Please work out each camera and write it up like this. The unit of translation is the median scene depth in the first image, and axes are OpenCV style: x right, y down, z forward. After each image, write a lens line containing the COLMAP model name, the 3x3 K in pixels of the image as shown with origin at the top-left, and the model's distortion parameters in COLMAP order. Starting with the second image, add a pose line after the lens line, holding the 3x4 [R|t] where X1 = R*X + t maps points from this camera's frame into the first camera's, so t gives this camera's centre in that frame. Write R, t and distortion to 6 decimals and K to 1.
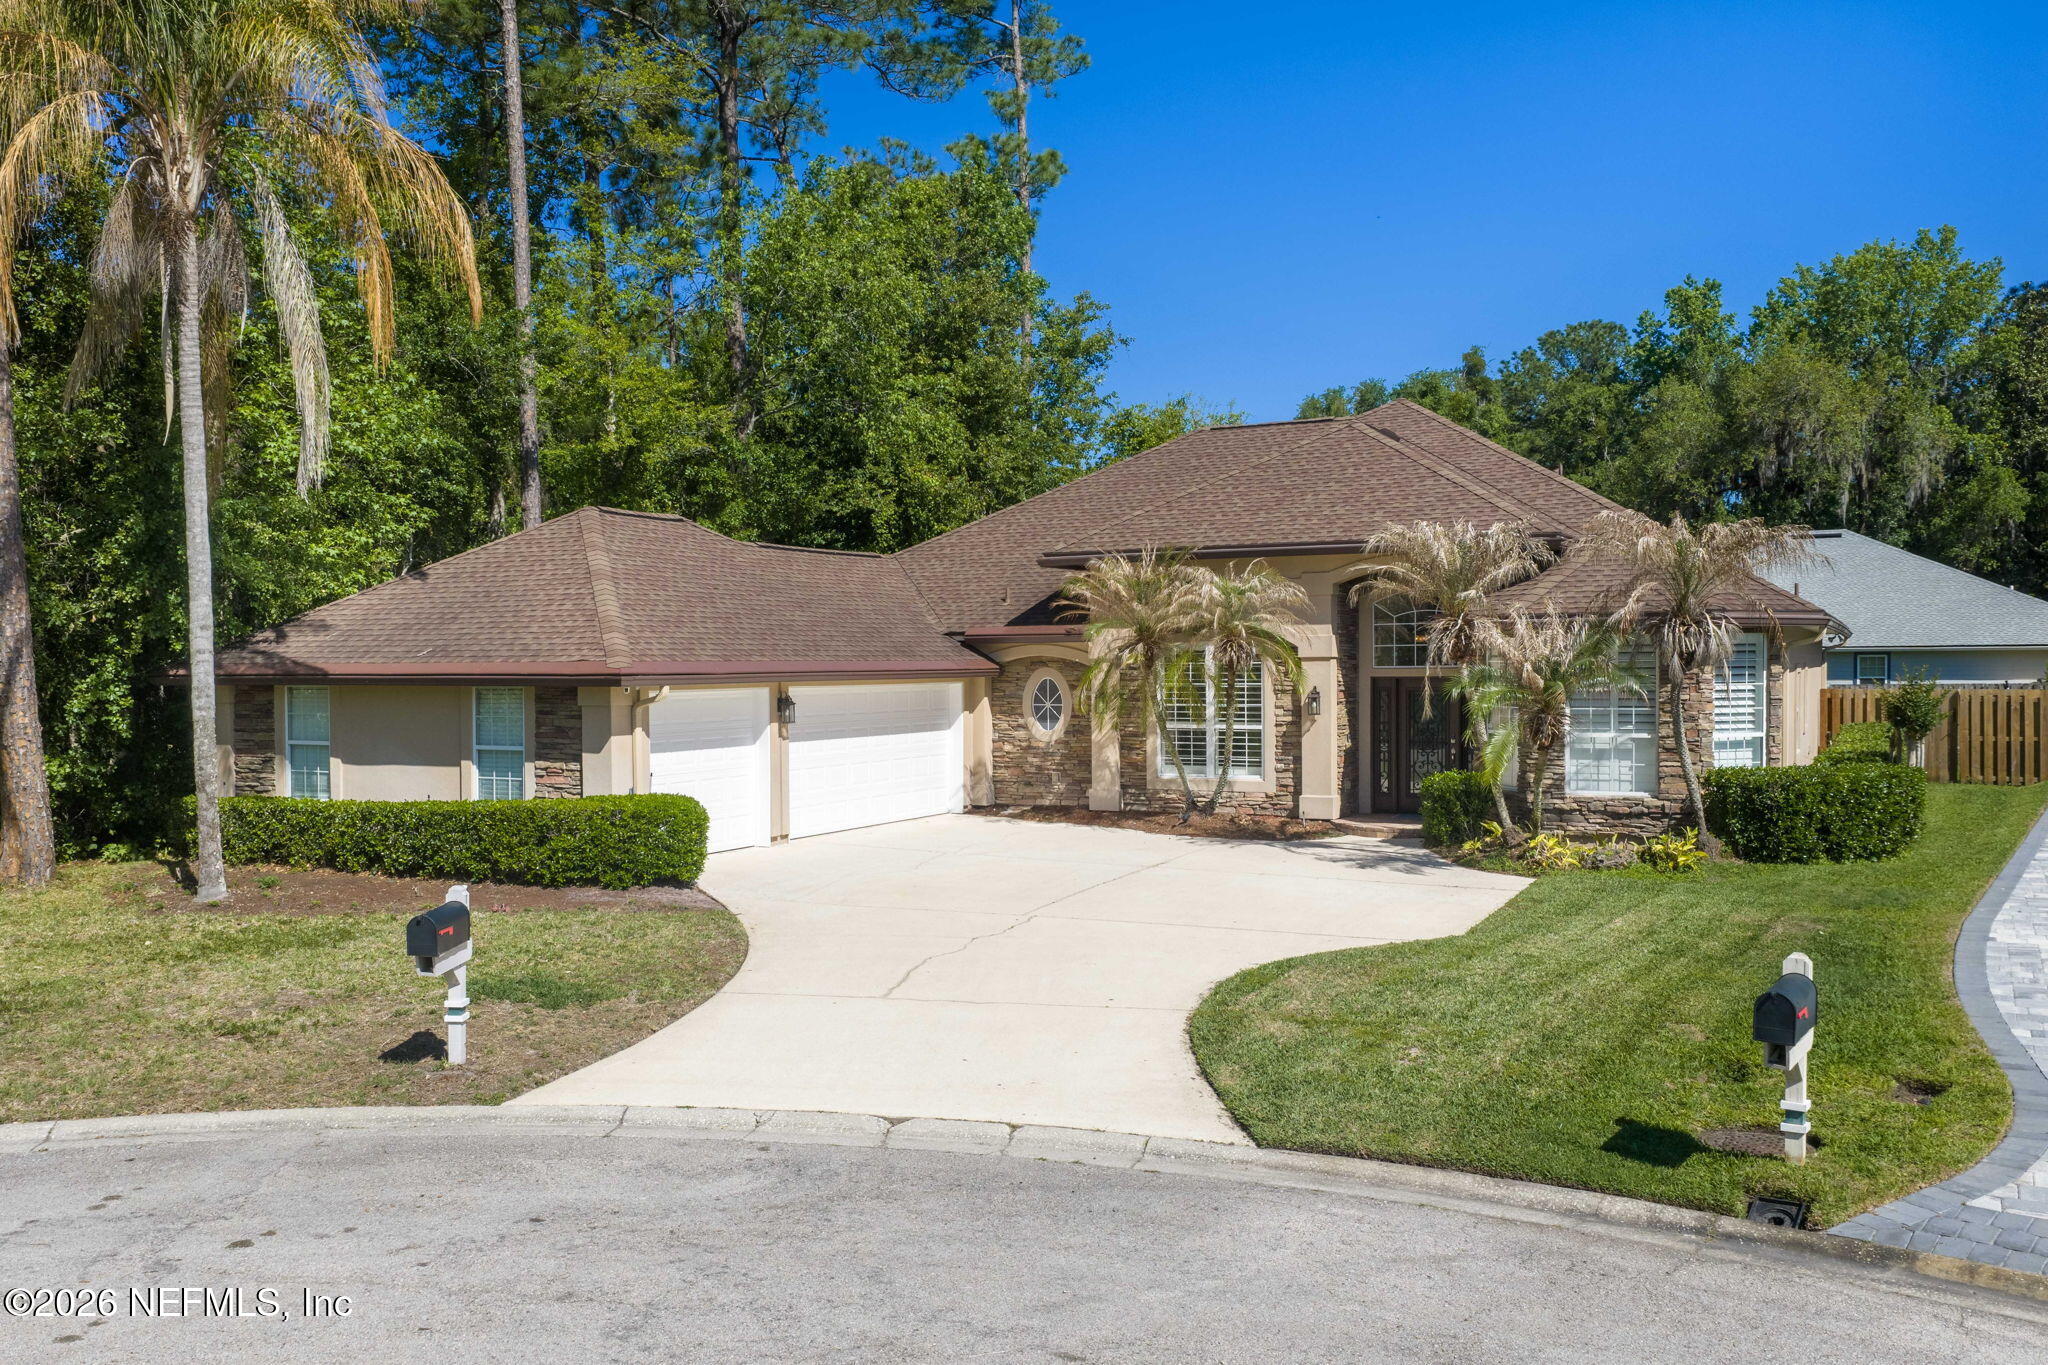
lens RADIAL K [[1697.4, 0, 1025.4], [0, 1697.4, 696.6], [0, 0, 1]] dist [0.012681, -0.011824]
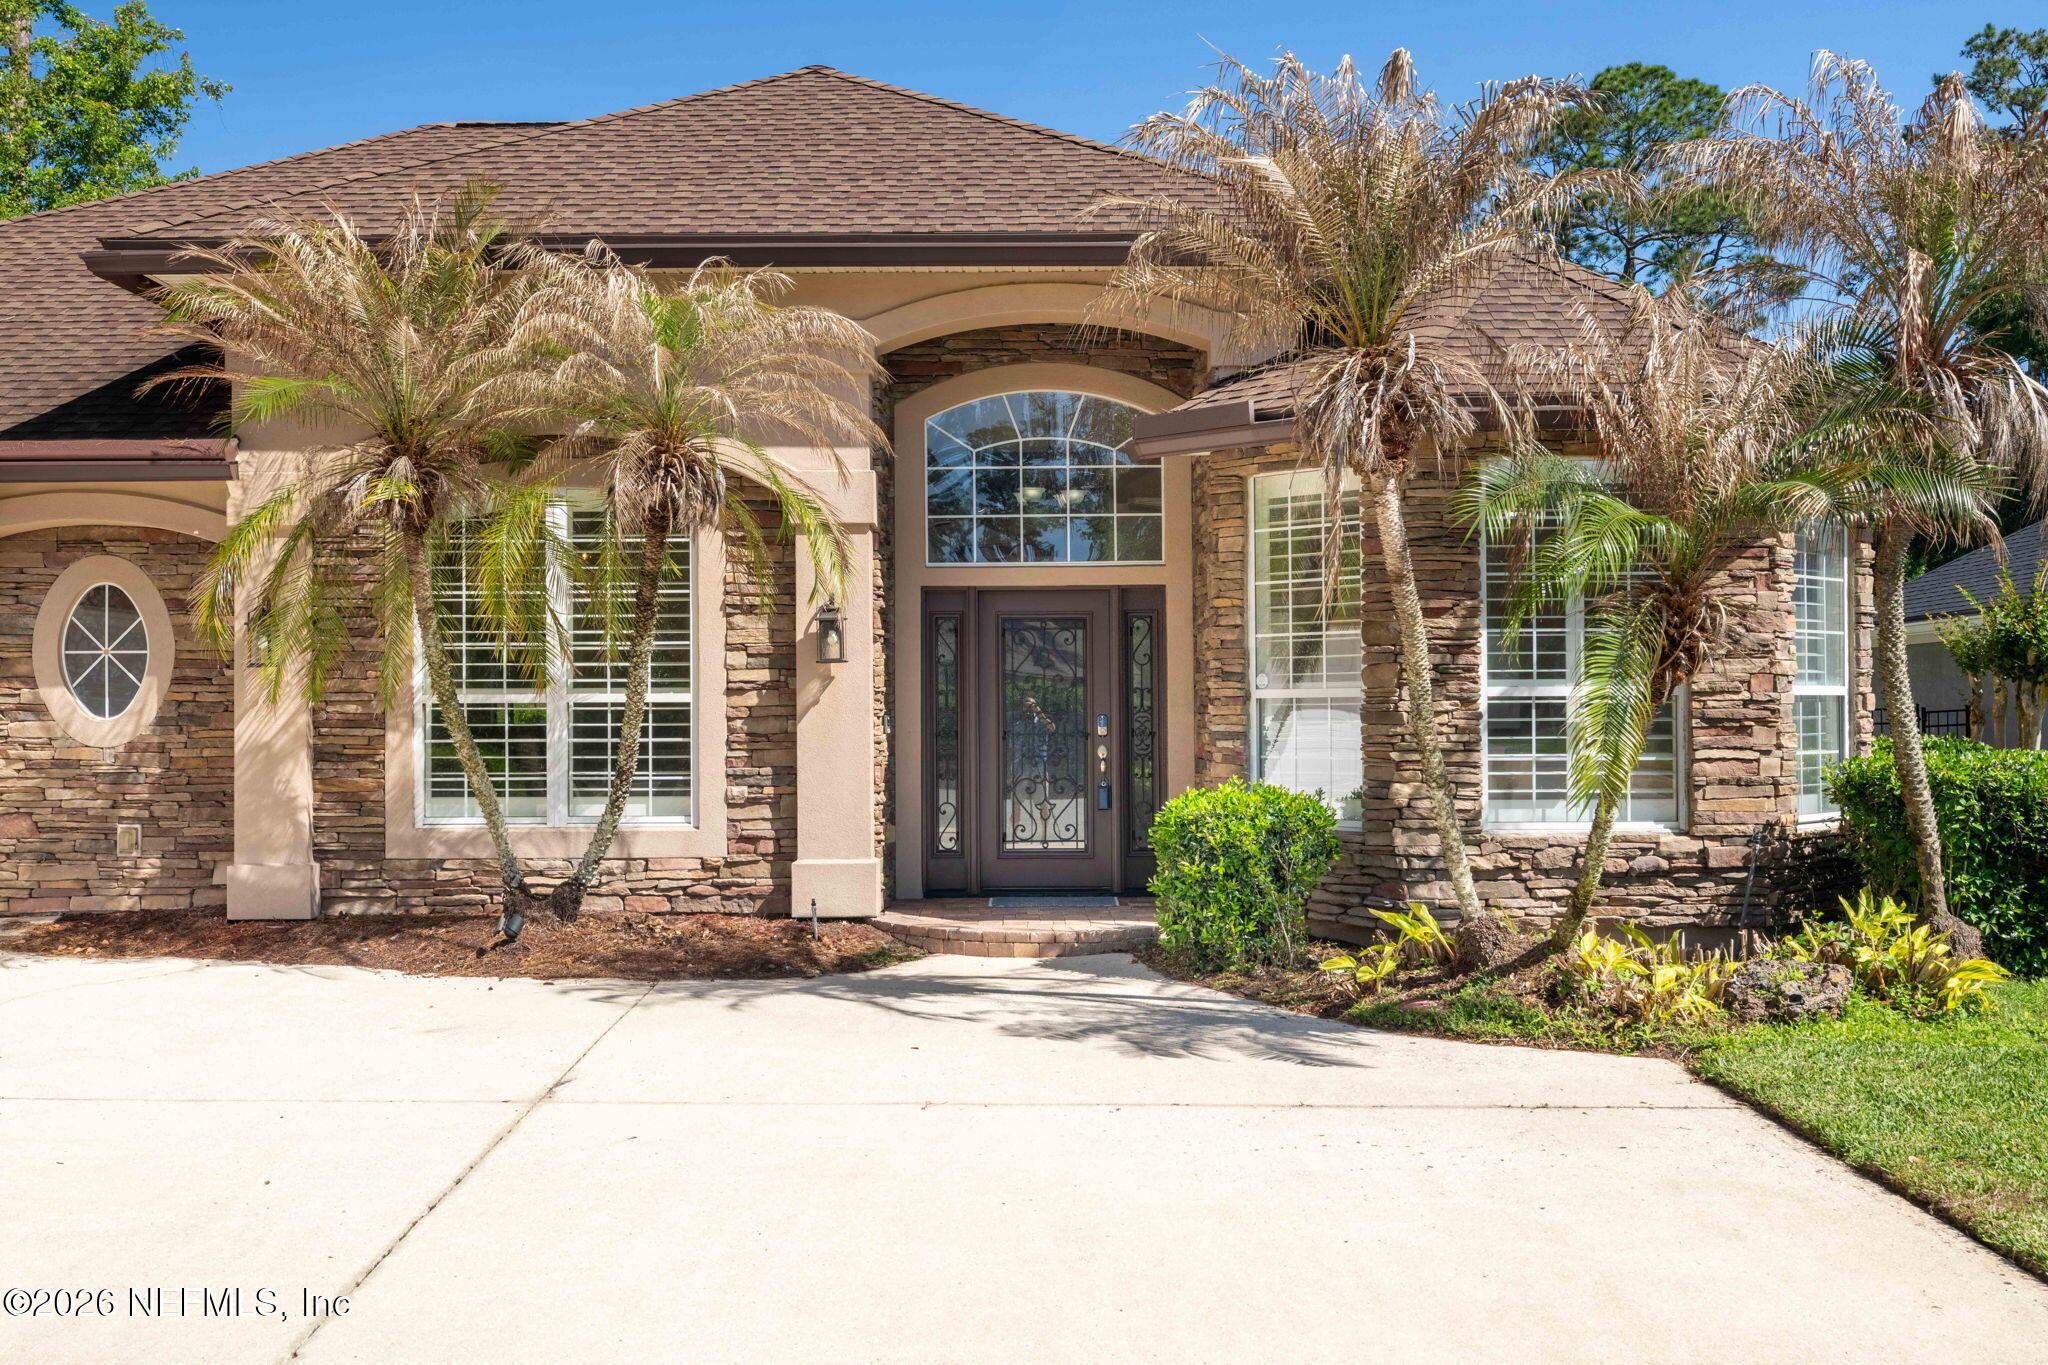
lens RADIAL K [[1976.9, 0, 1029.0], [0, 1976.9, 717.1], [0, 0, 1]] dist [-0.008147, 0.000000]
pose [[0.887620, -0.000257, 0.460576, -0.007819], [0.009446, 0.999800, -0.017645, 0.032507], [-0.460480, 0.020012, 0.887445, 0.551900]]
